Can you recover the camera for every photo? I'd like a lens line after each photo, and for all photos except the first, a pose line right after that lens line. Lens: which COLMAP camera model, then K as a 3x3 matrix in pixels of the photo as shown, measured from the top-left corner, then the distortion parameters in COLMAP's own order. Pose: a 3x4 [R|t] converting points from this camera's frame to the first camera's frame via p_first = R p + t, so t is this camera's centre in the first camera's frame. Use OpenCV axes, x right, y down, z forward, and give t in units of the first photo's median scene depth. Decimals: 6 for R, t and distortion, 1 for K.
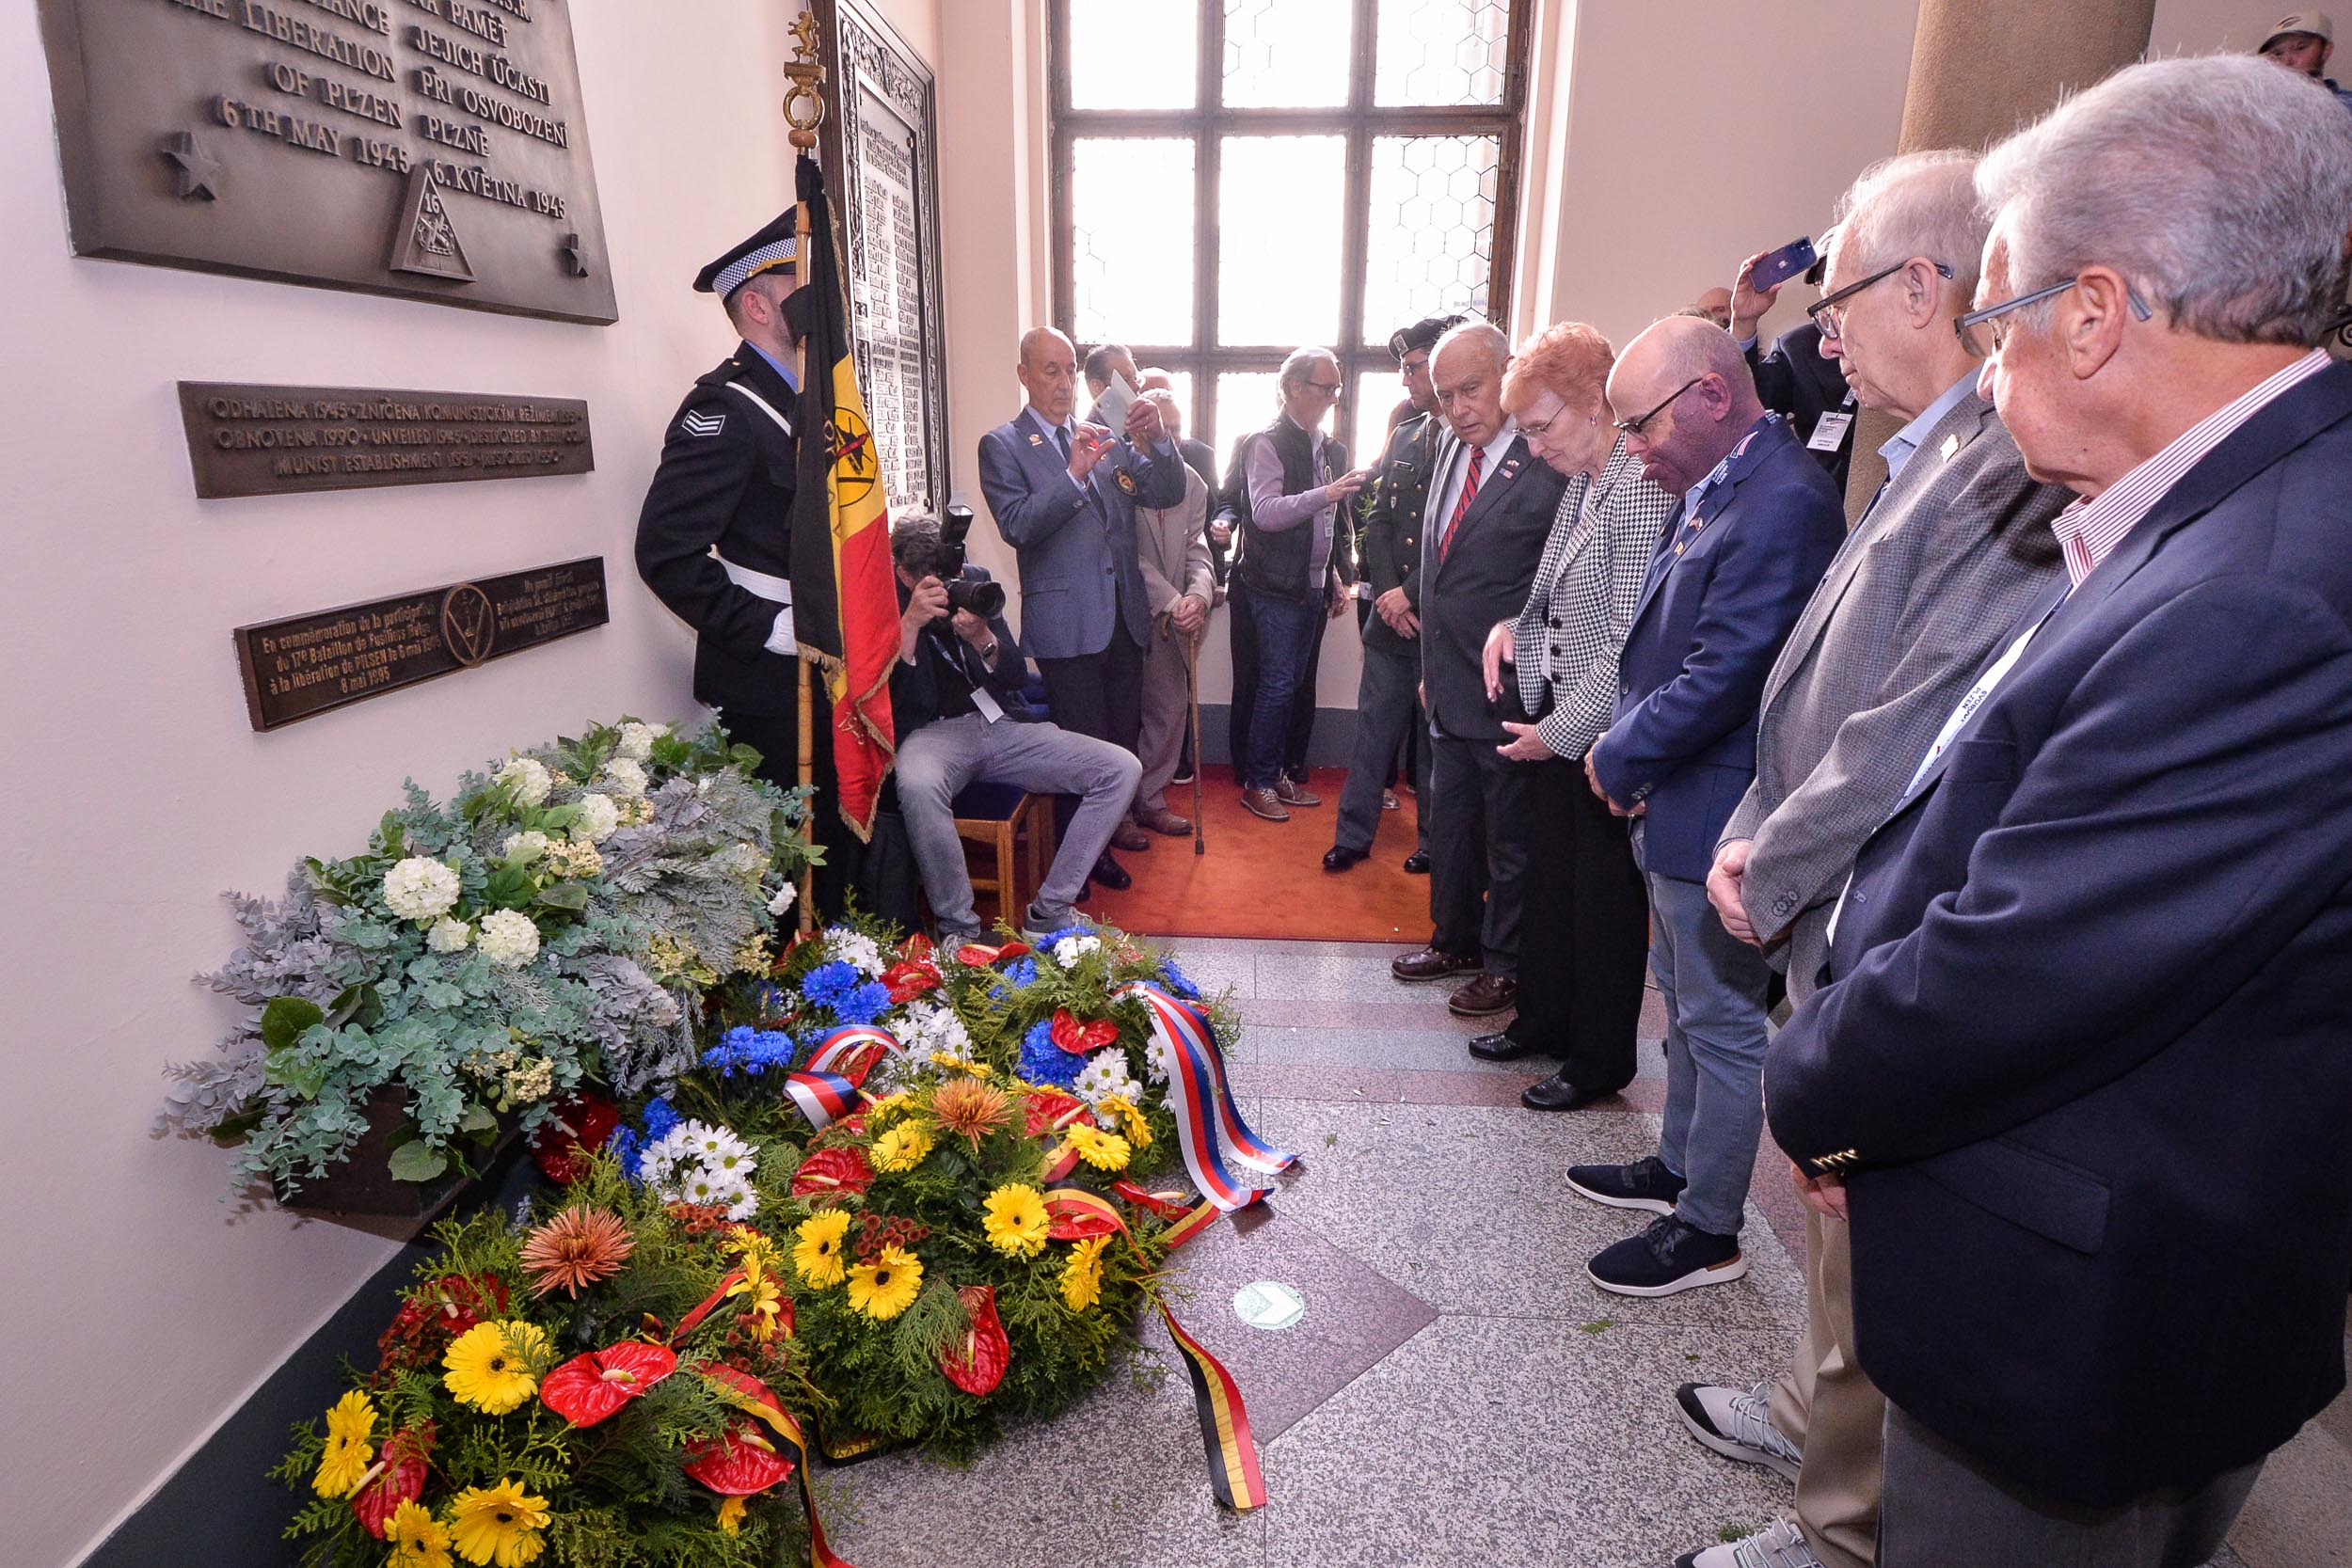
lens RADIAL K [[1214.2, 0, 1176.0], [0, 1214.2, 784.0], [0, 0, 1]] dist [0.020410, -0.032816]
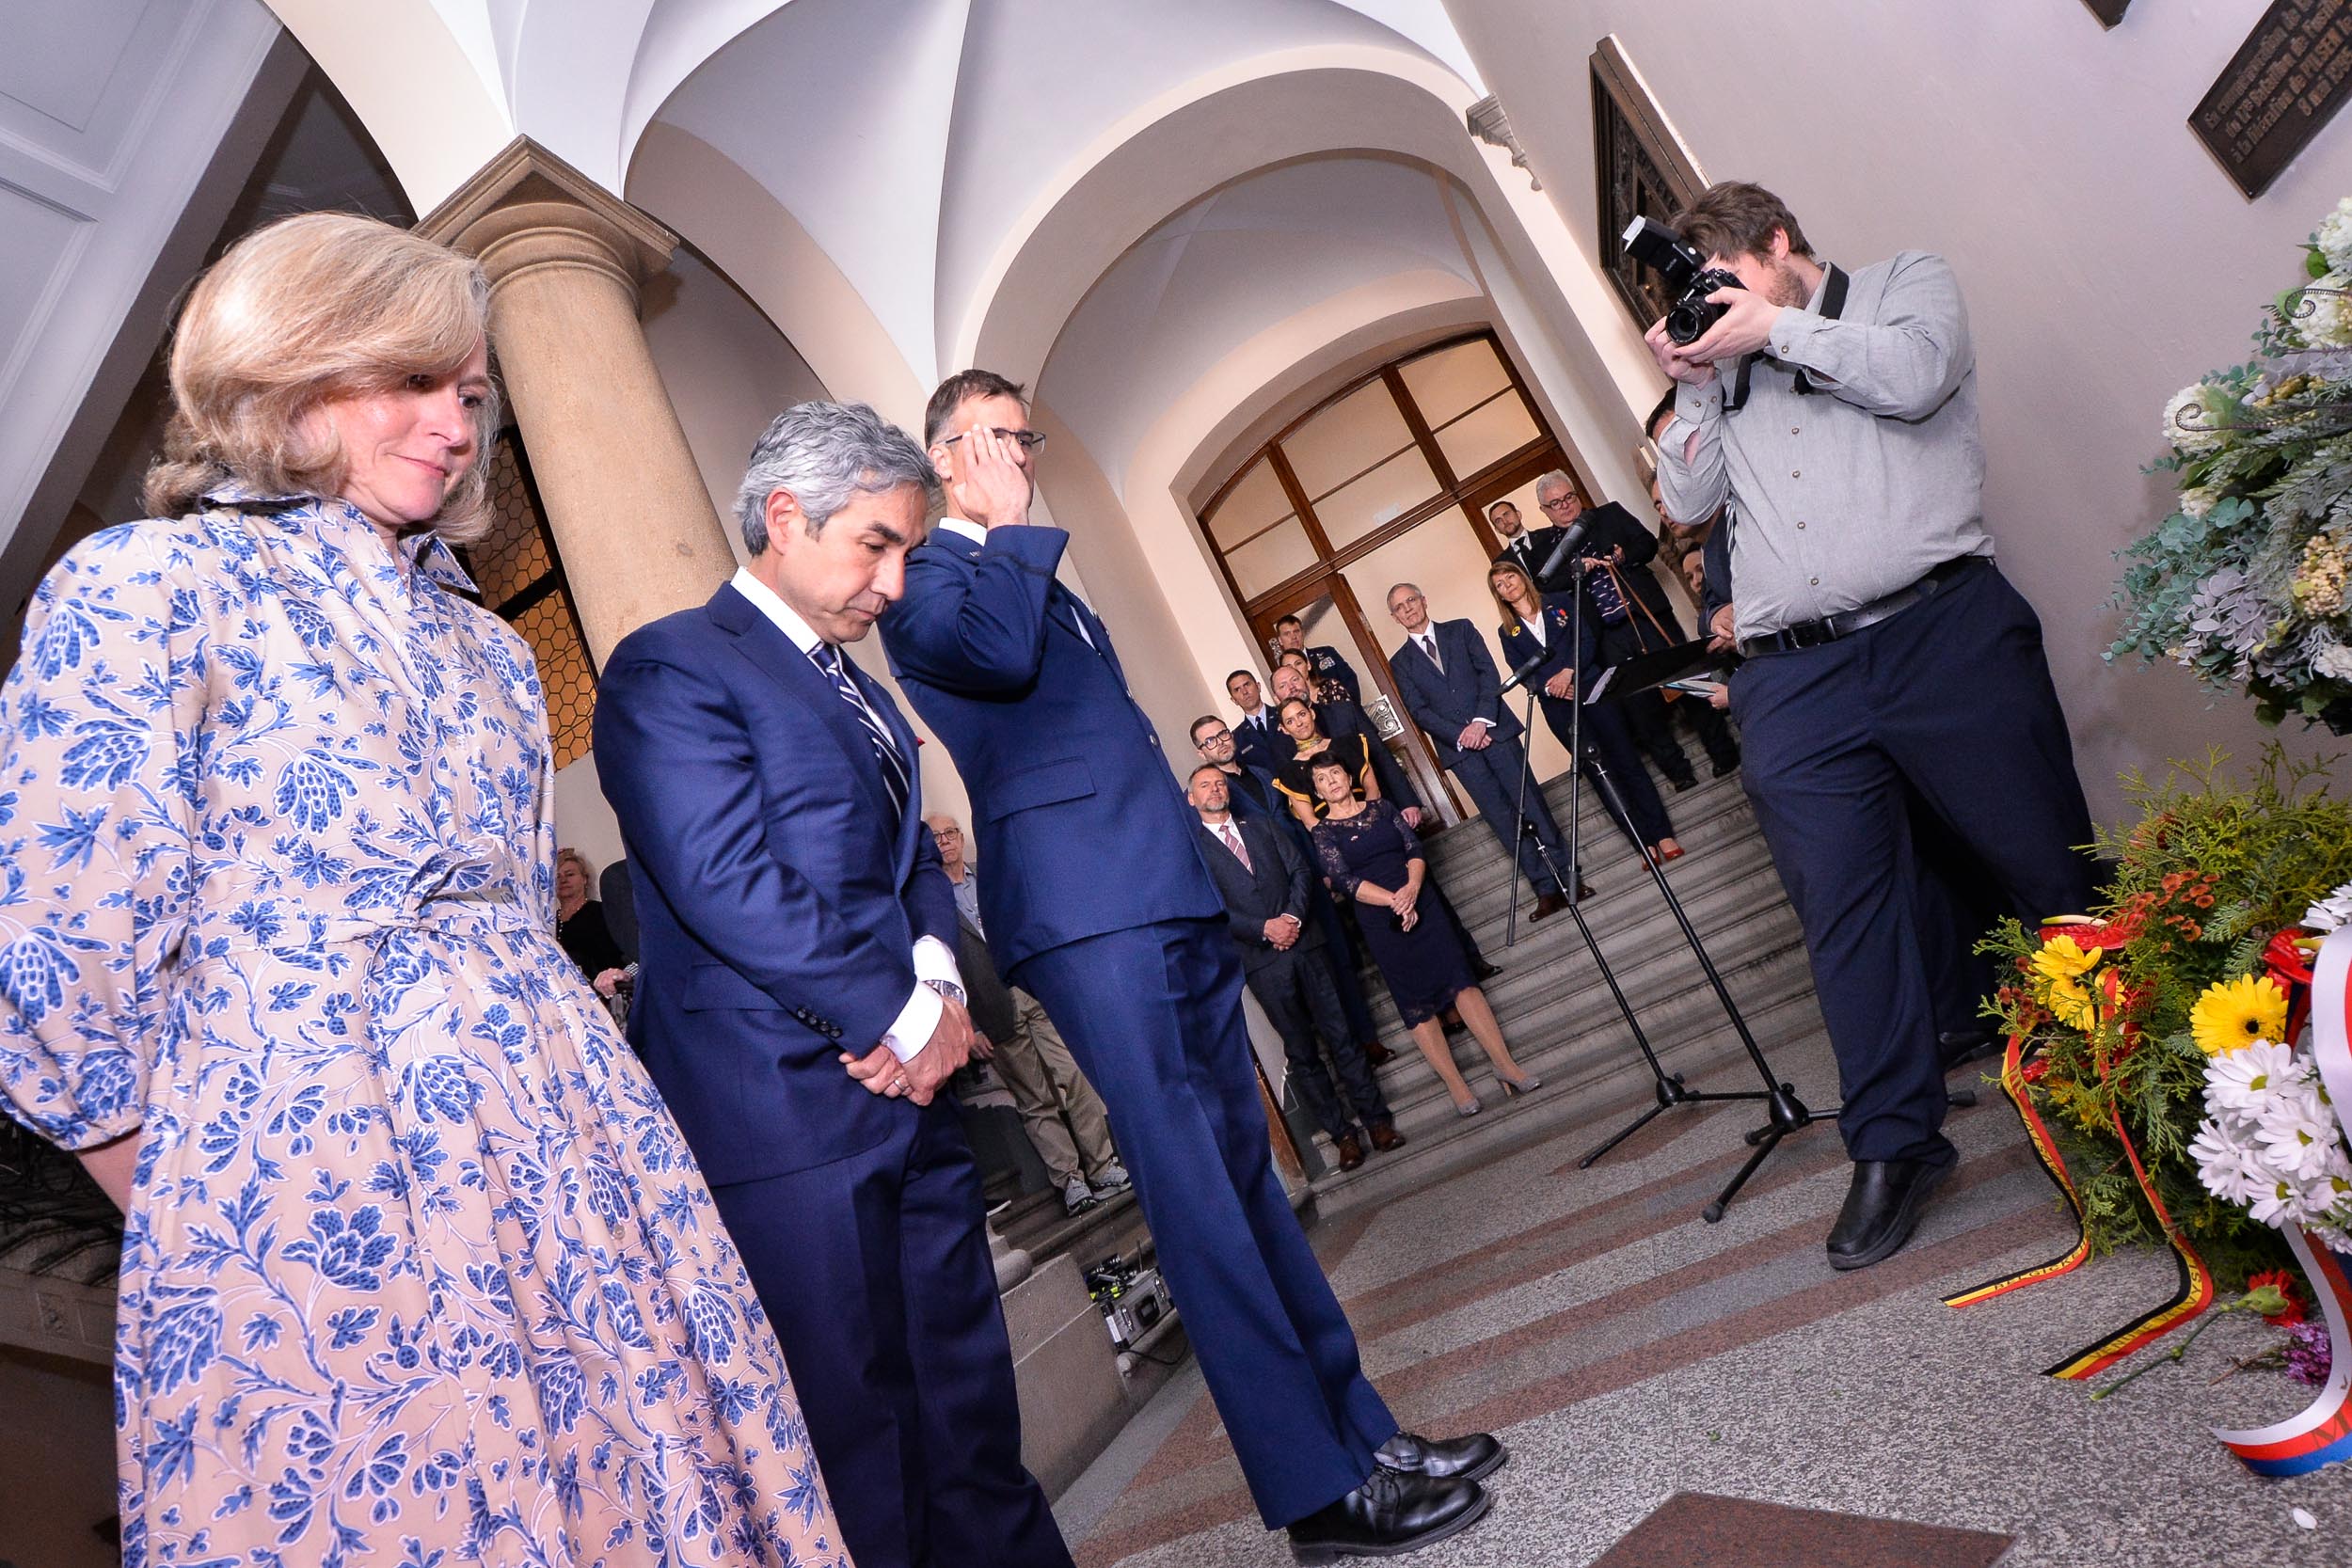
lens RADIAL K [[1203.1, 0, 1179.3], [0, 1203.1, 788.3], [0, 0, 1]] dist [0.016558, -0.029151]
pose [[-0.877851, 0.435876, 0.198466, 0.000458], [0.457820, 0.885393, 0.080499, -0.080039], [-0.140633, 0.161528, -0.976796, 1.766381]]
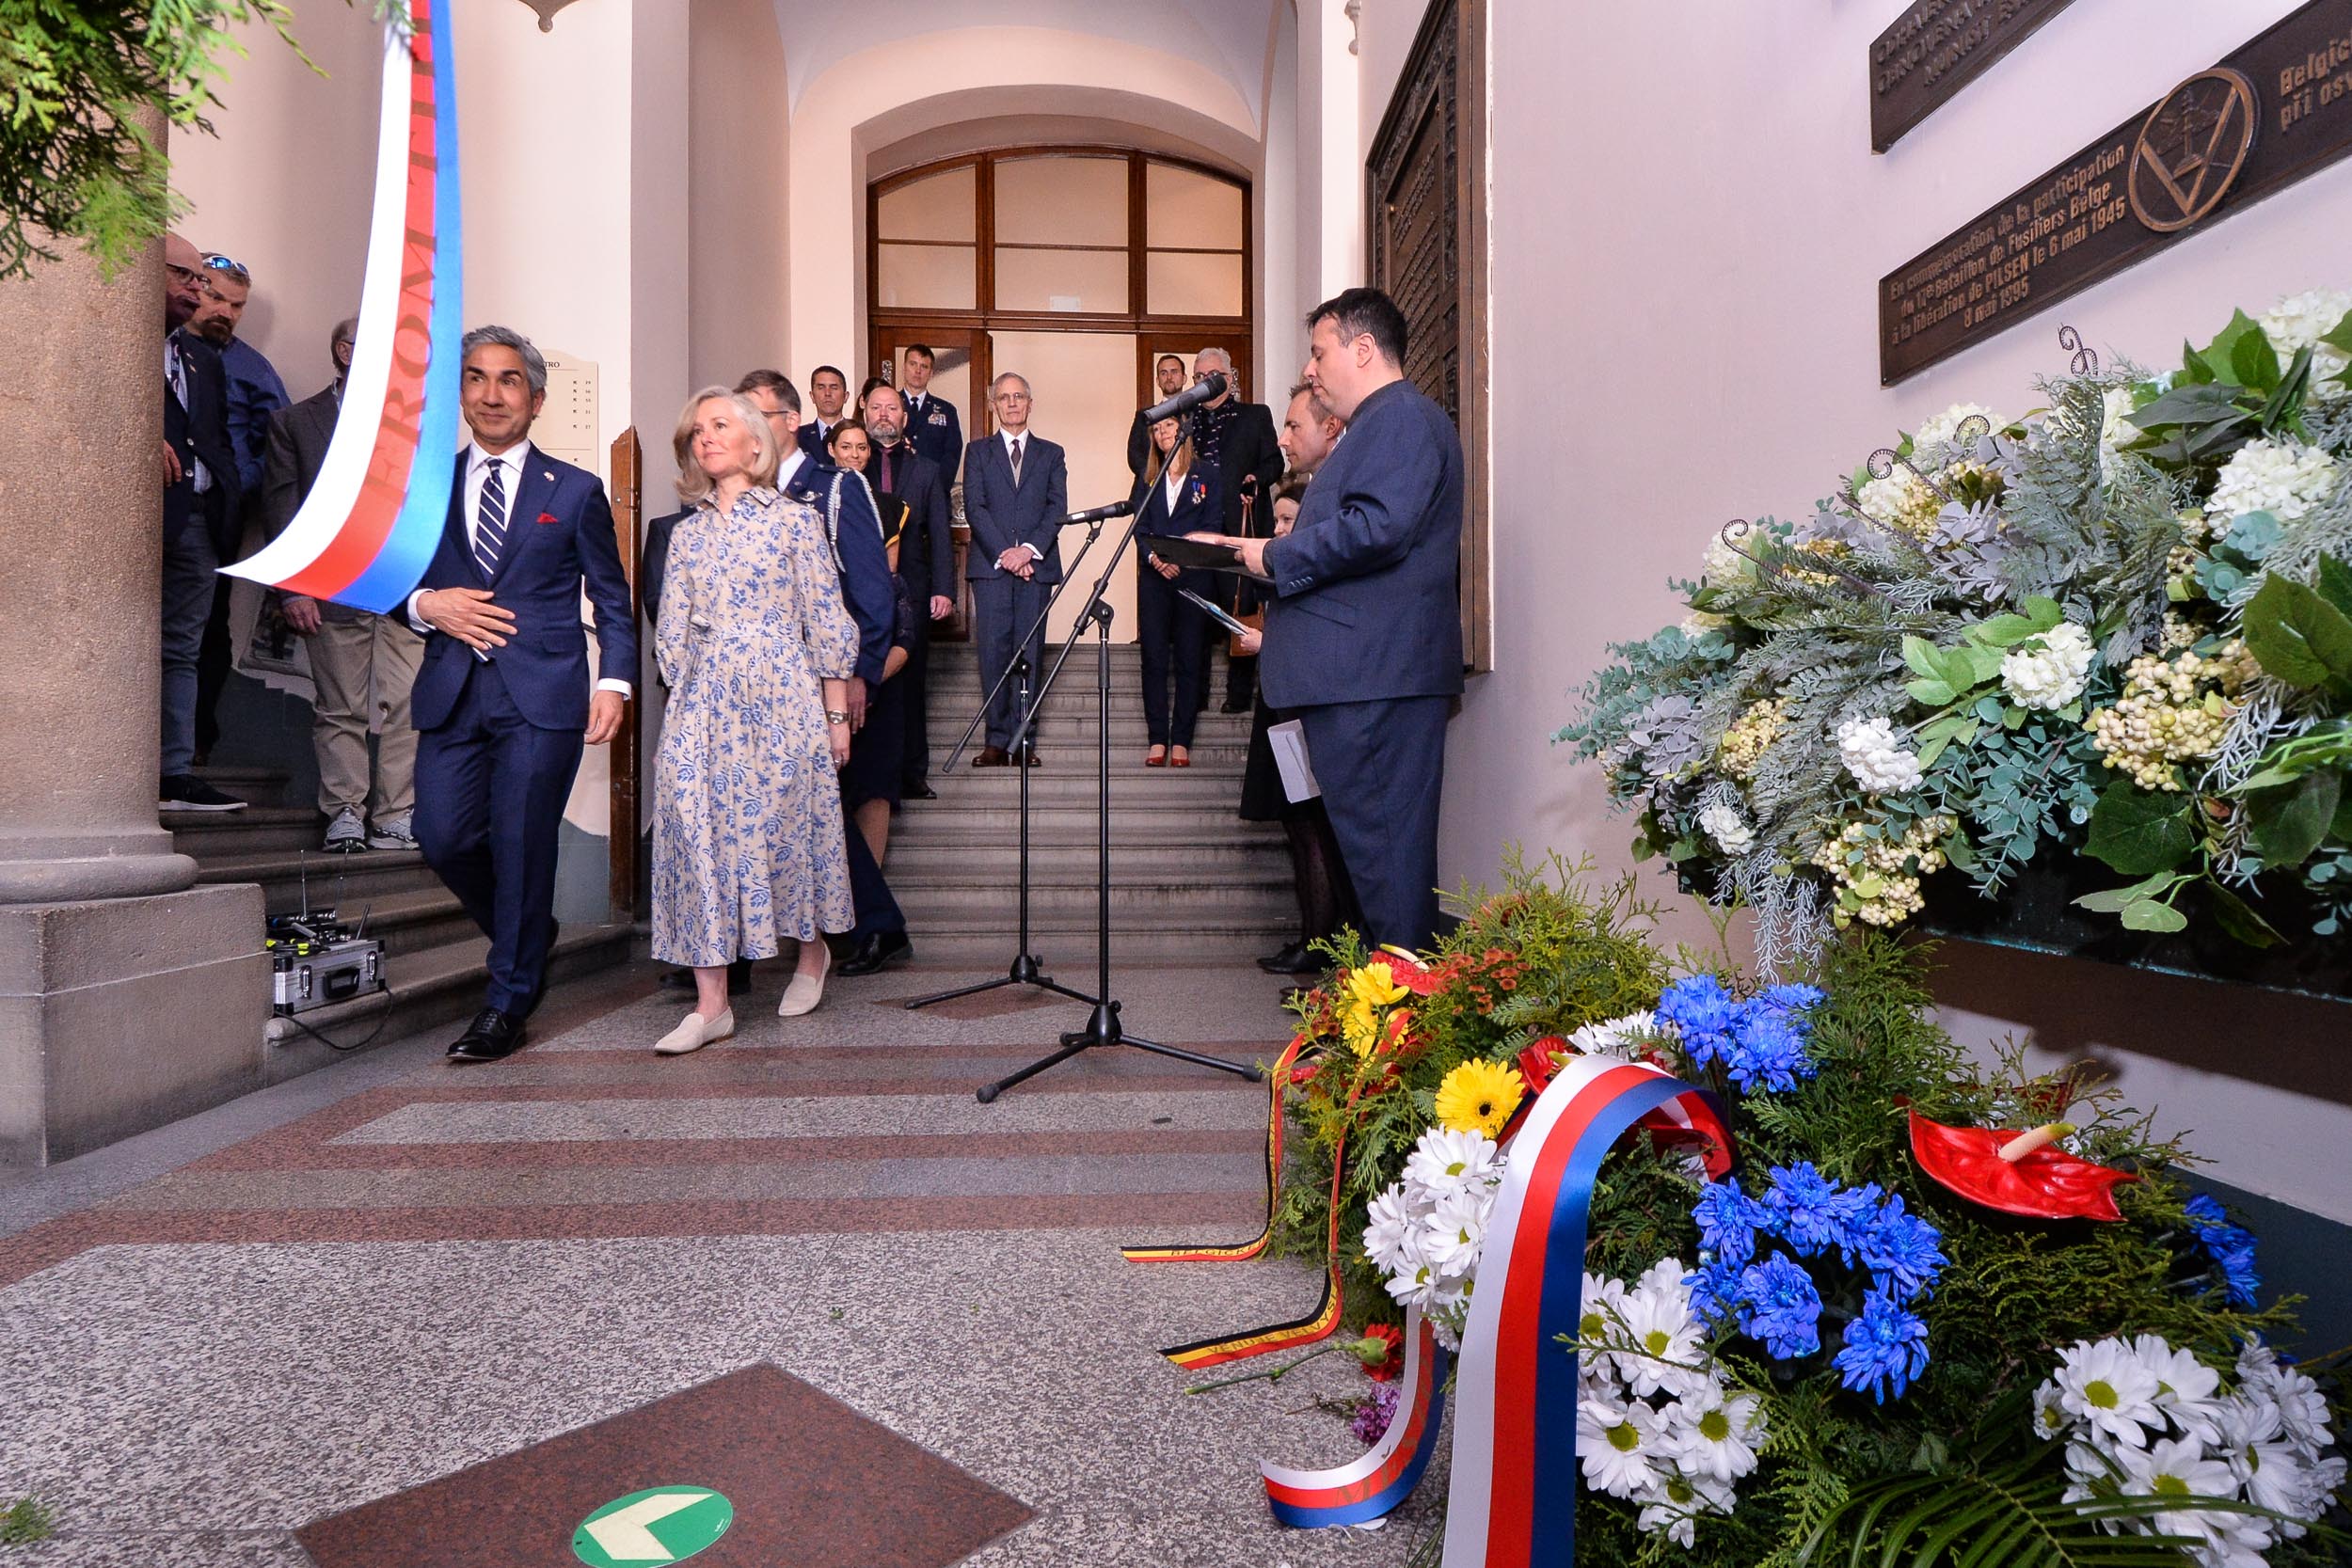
lens RADIAL K [[1203.1, 0, 1179.3], [0, 1203.1, 788.3], [0, 0, 1]] dist [0.016558, -0.029151]
pose [[-0.992917, -0.009736, -0.118412, -0.084013], [-0.044846, 0.953624, 0.297640, 0.000060], [0.110023, 0.300842, -0.947306, 1.618873]]
